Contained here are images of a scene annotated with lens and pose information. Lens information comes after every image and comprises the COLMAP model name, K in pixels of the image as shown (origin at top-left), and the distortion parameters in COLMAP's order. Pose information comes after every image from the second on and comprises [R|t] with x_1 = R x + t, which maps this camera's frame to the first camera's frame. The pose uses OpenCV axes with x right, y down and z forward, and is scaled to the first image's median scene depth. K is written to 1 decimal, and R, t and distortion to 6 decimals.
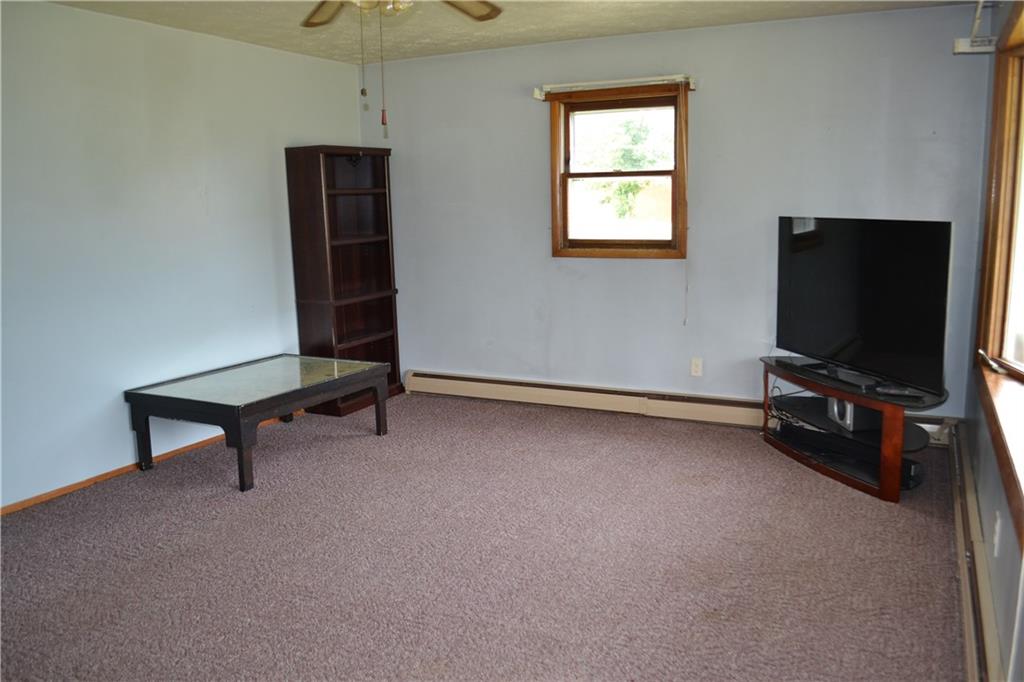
lens RADIAL K [[815.5, 0, 512.0], [0, 815.5, 341.0], [0, 0, 1]] dist [-0.090997, 0.012136]
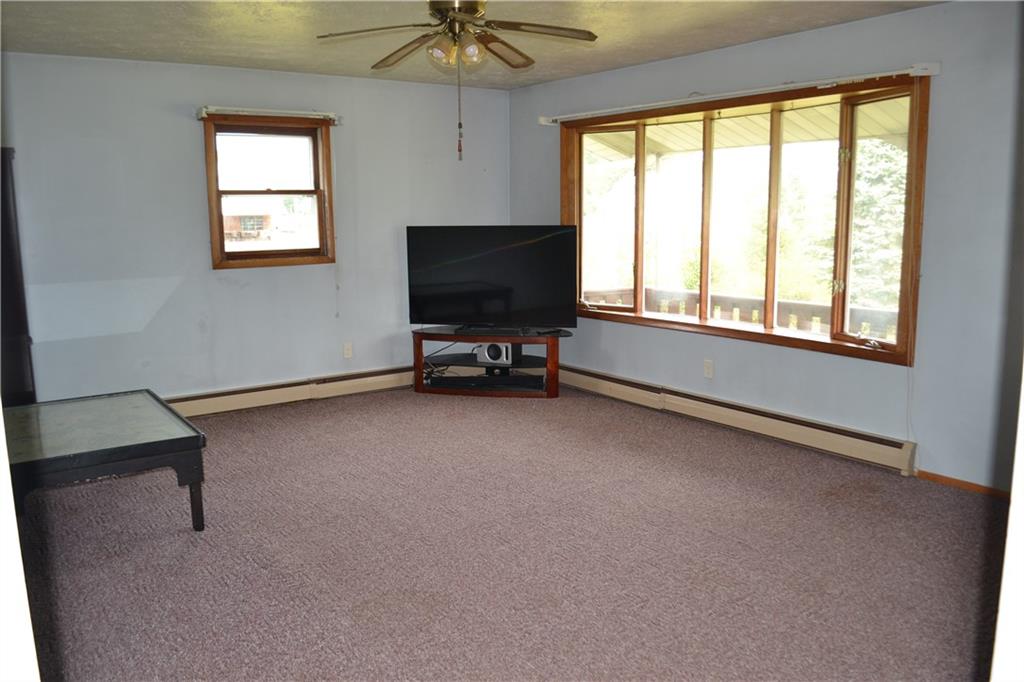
lens RADIAL K [[815.5, 0, 512.0], [0, 815.5, 341.0], [0, 0, 1]] dist [-0.090997, 0.012136]
pose [[0.470178, -0.126217, 0.873500, -0.730761], [0.149403, 0.986820, 0.062172, -0.021439], [-0.869834, 0.101272, 0.482838, 0.189913]]
